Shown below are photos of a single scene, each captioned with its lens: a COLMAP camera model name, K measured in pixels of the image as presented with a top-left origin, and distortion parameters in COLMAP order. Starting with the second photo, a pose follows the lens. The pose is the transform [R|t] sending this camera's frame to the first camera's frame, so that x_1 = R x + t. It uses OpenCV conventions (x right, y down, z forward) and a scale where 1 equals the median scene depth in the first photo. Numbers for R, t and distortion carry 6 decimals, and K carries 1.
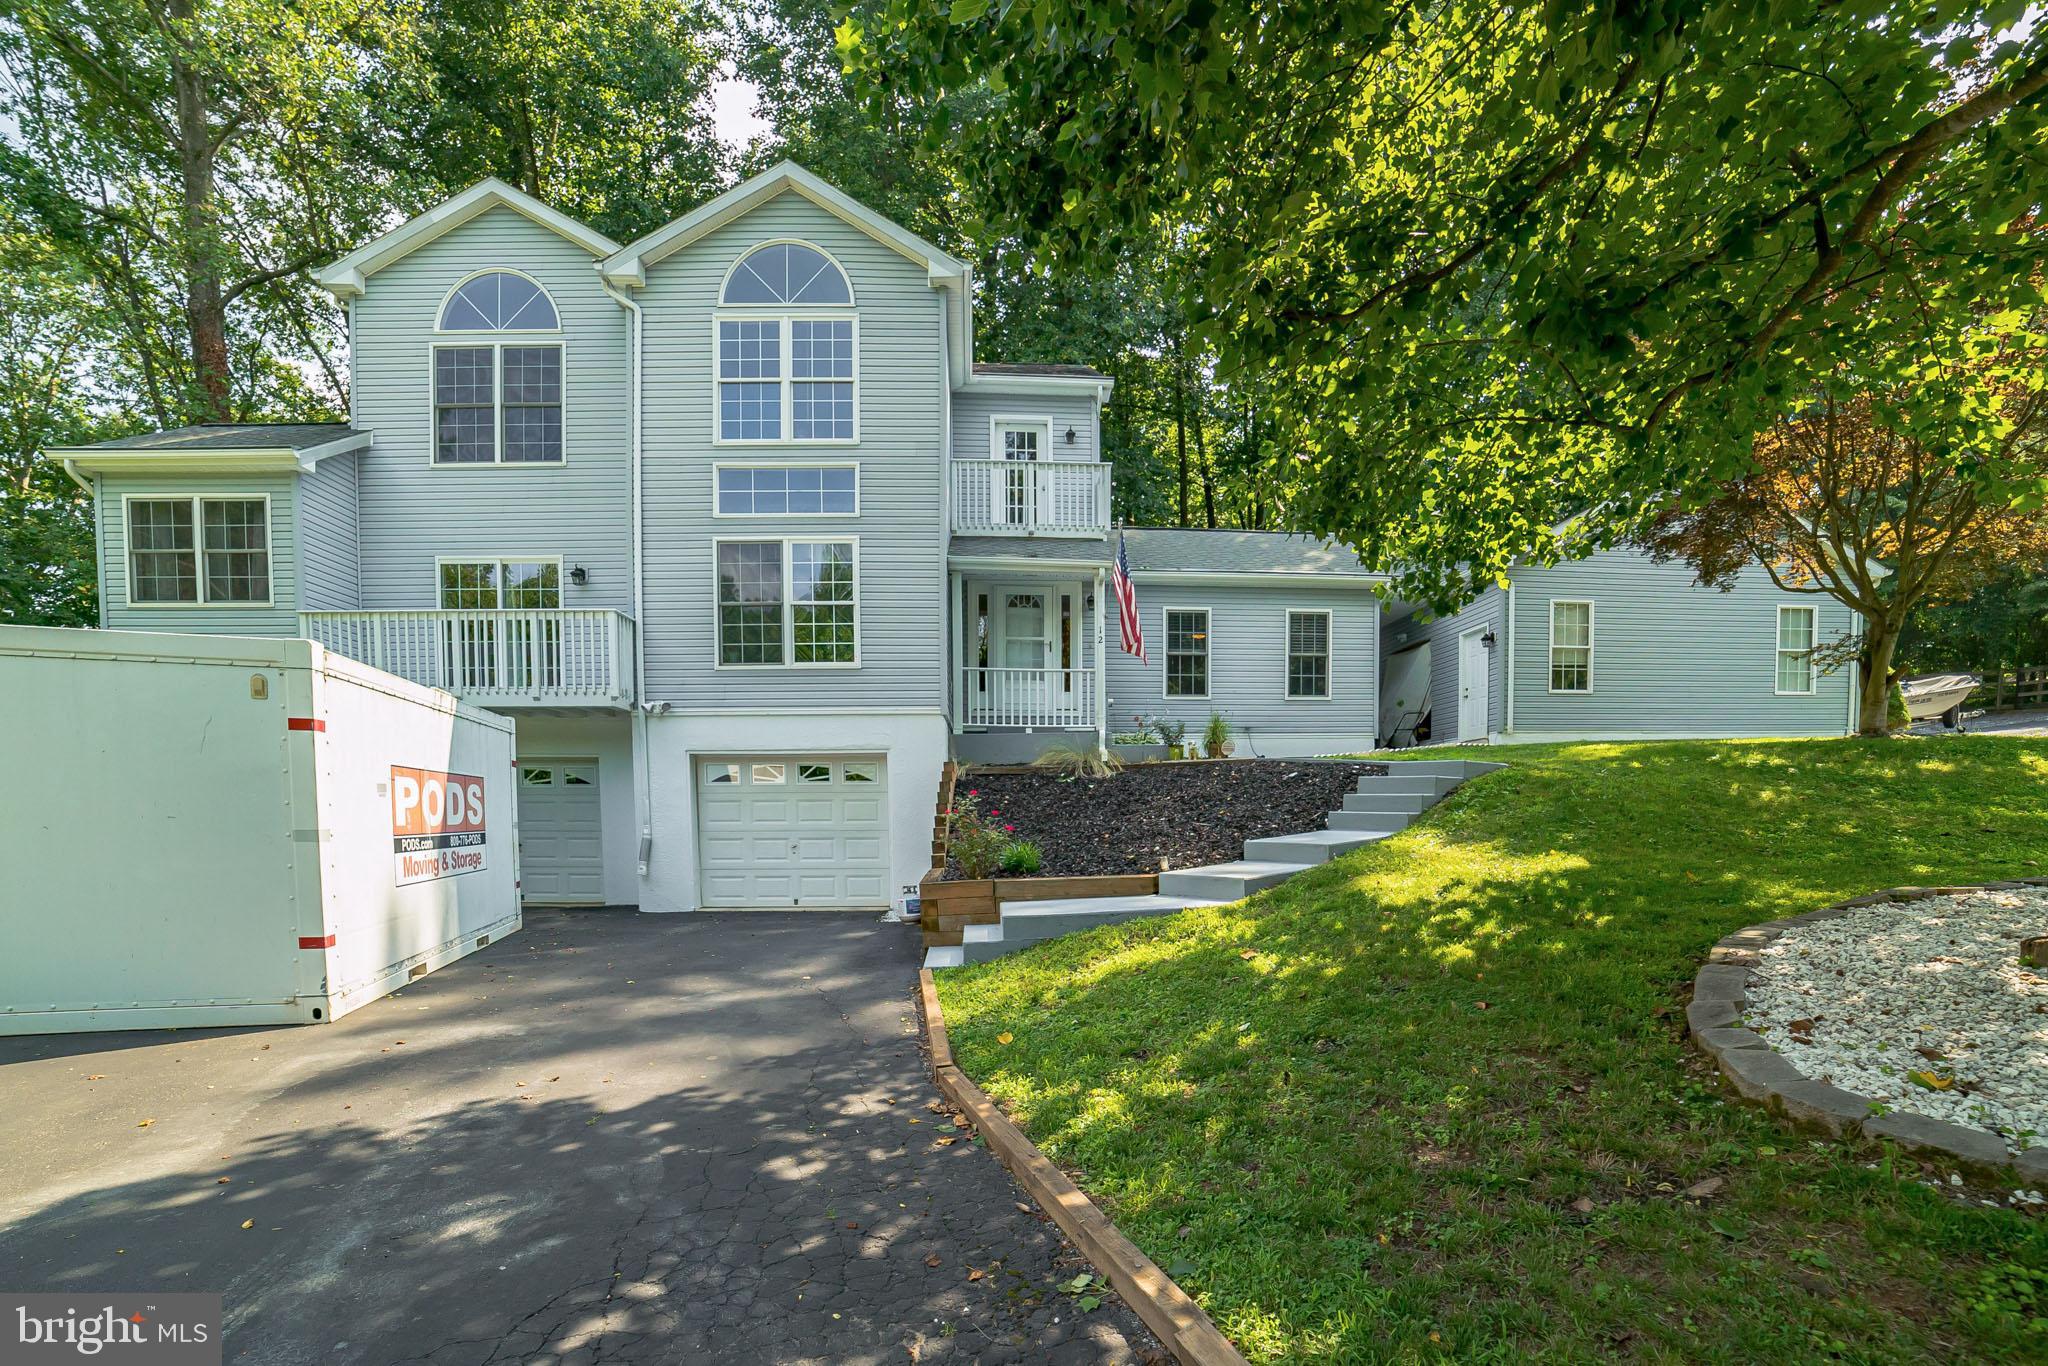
lens RADIAL K [[783.9, 0, 1018.8], [0, 783.9, 786.3], [0, 0, 1]] dist [-0.021918, 0.000089]
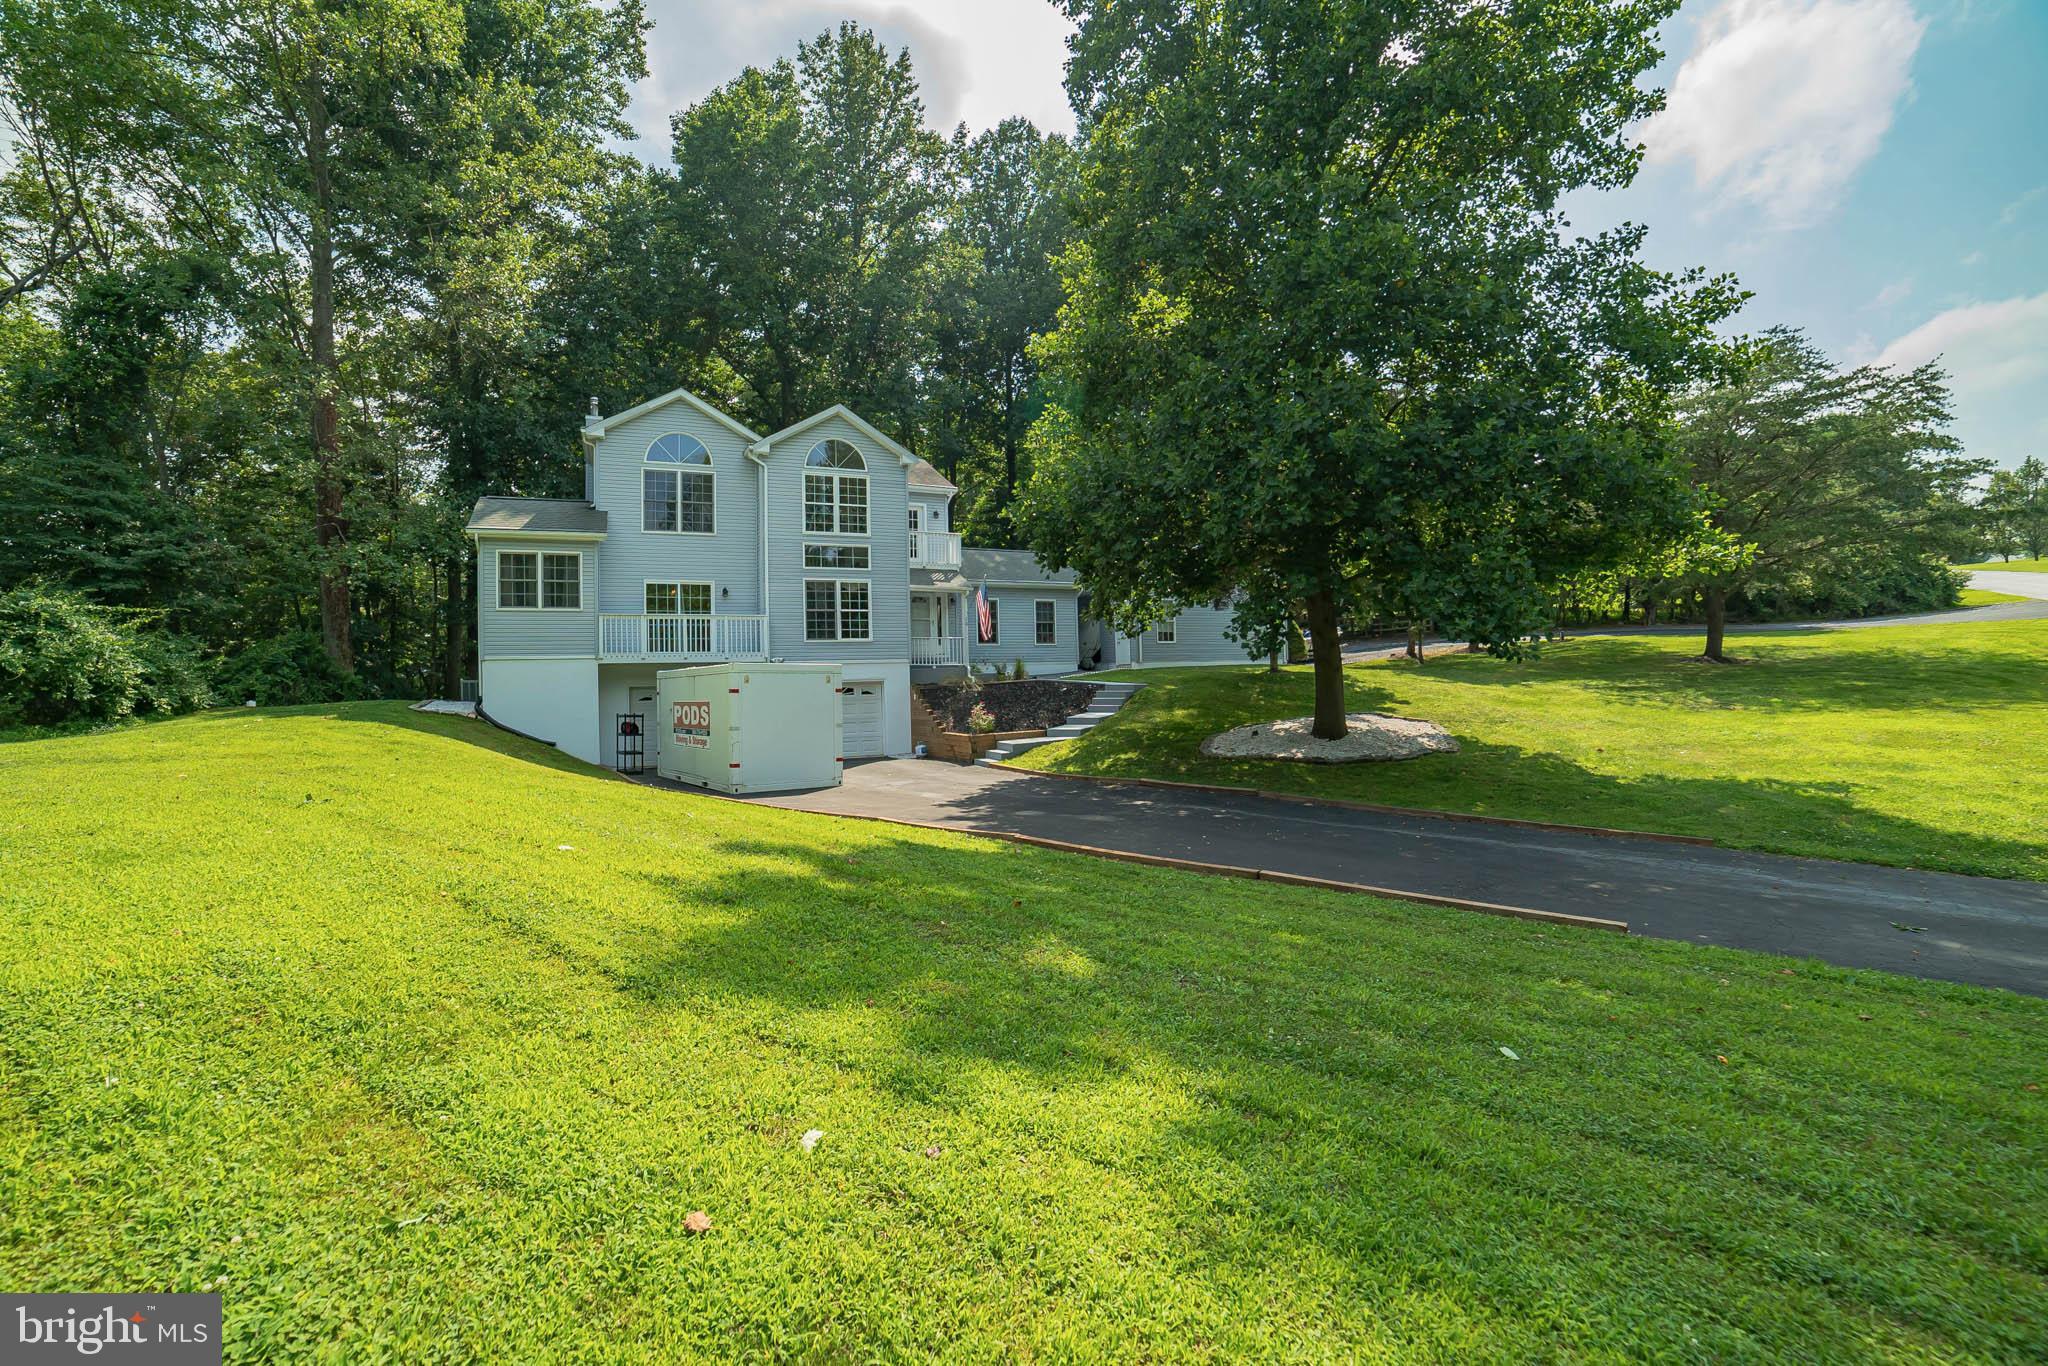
lens RADIAL K [[815.2, 0, 1030.3], [0, 815.2, 685.8], [0, 0, 1]] dist [0.001230, 0.000304]
pose [[0.915665, -0.018863, 0.401499, -0.706164], [0.024307, 0.999669, -0.008469, -0.000856], [-0.401207, 0.017514, 0.915820, -1.210625]]
